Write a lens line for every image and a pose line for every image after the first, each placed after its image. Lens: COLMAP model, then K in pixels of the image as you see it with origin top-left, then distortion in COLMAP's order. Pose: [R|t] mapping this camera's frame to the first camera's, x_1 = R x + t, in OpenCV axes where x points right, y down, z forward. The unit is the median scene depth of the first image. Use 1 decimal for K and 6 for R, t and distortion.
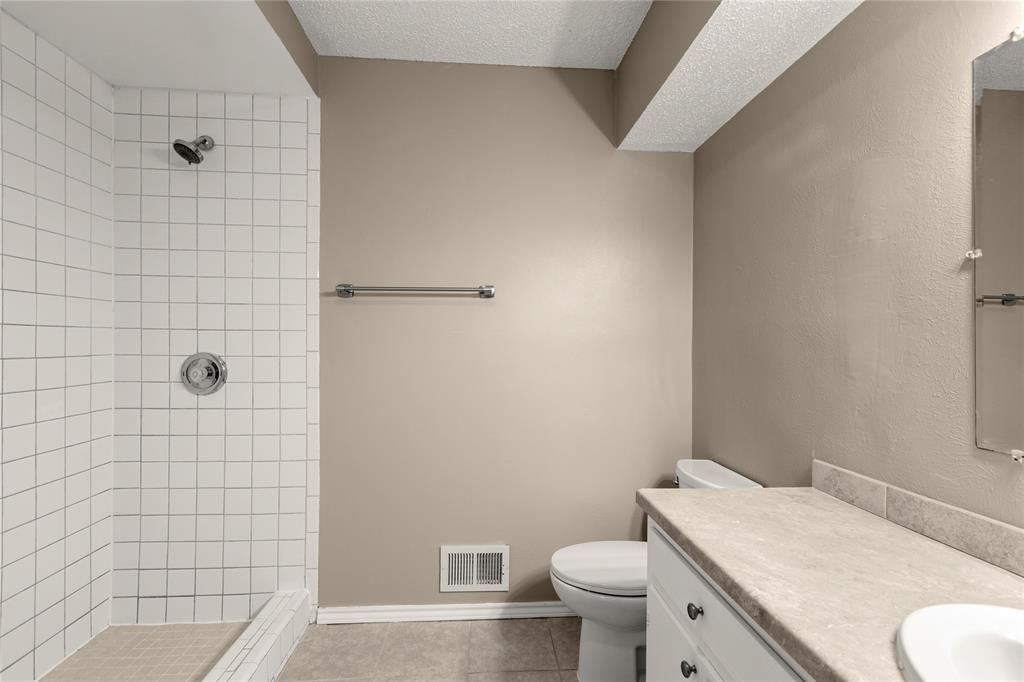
lens RADIAL K [[459.3, 0, 510.2], [0, 459.3, 338.4], [0, 0, 1]] dist [0.000163, -0.000592]
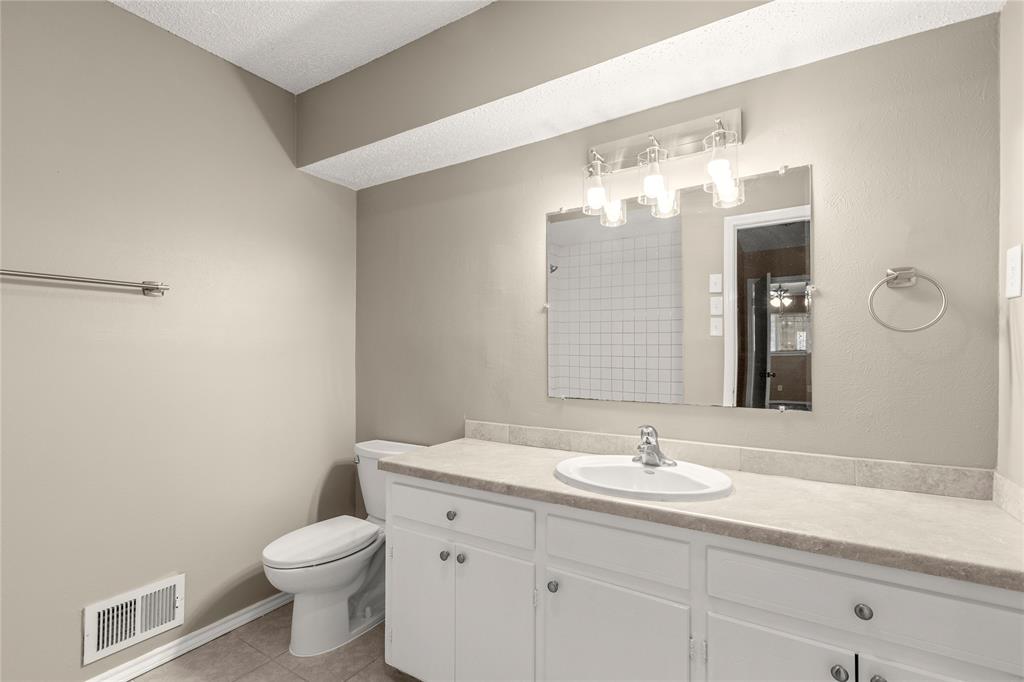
lens RADIAL K [[459.3, 0, 514.8], [0, 459.3, 343.5], [0, 0, 1]] dist [0.000163, -0.000592]
pose [[0.586655, 0.007445, 0.809803, -0.362197], [-0.006306, 0.999969, -0.004625, 0.000710], [-0.809812, -0.002394, 0.586684, -0.054427]]
